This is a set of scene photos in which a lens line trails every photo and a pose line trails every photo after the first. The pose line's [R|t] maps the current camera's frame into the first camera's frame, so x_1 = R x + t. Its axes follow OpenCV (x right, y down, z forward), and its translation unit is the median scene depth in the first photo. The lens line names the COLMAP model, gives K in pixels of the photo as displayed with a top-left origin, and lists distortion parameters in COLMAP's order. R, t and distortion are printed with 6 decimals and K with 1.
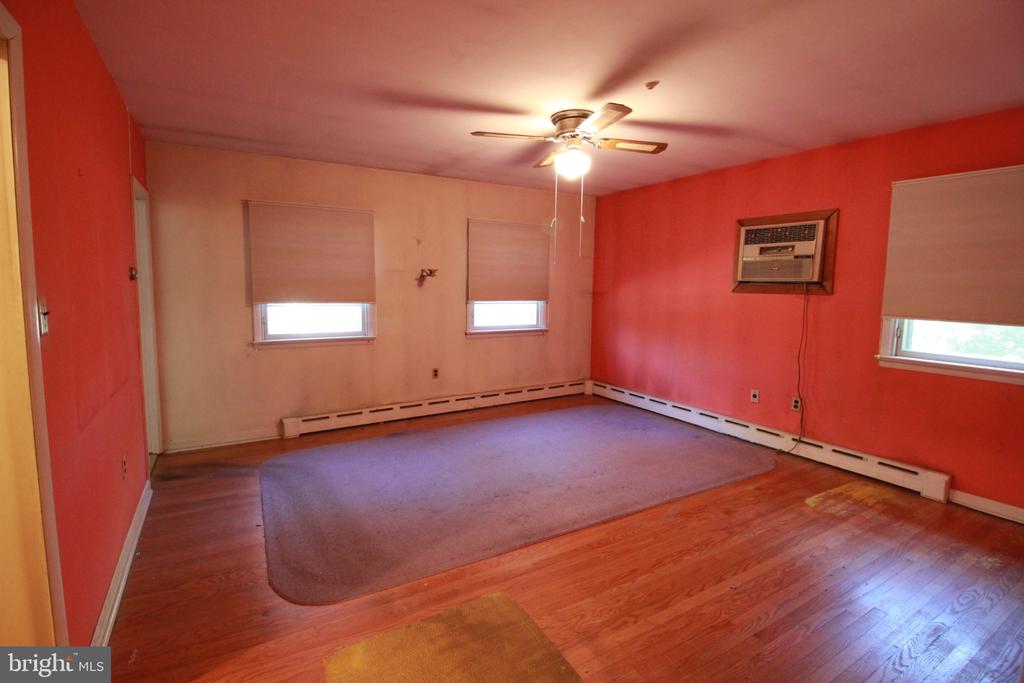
lens RADIAL K [[474.8, 0, 509.8], [0, 474.8, 339.8], [0, 0, 1]] dist [-0.002179, -0.009662]
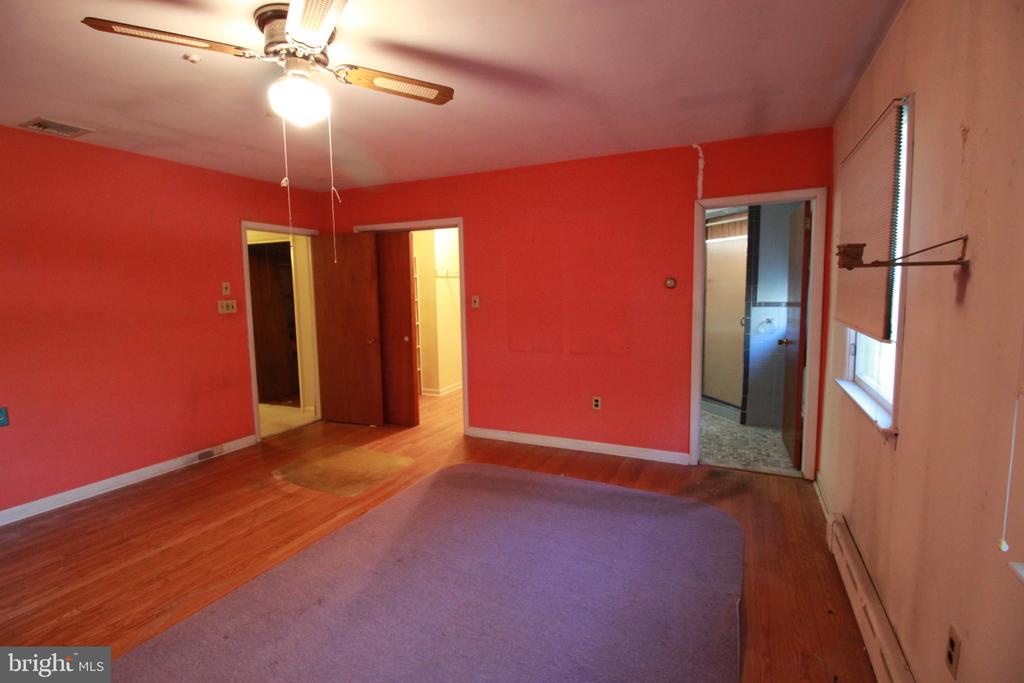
lens RADIAL K [[474.8, 0, 511.7], [0, 474.8, 340.0], [0, 0, 1]] dist [-0.002179, -0.009662]
pose [[-0.827454, 0.060972, -0.558214, 0.193790], [-0.061801, 0.978161, 0.198450, -0.149974], [0.558123, 0.198707, -0.805615, 1.251349]]
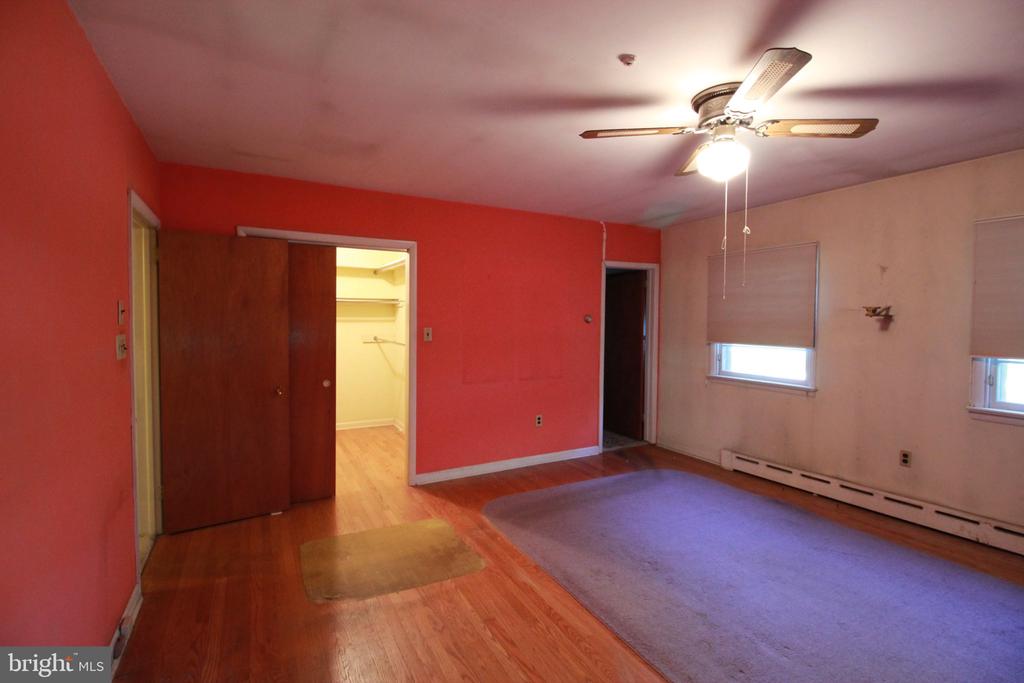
lens RADIAL K [[474.8, 0, 513.1], [0, 474.8, 339.8], [0, 0, 1]] dist [-0.002179, -0.009662]
pose [[-0.032694, 0.028976, -0.999045, 0.636914], [-0.123311, 0.991826, 0.032802, -0.060732], [0.991829, 0.124265, -0.028853, 0.537492]]
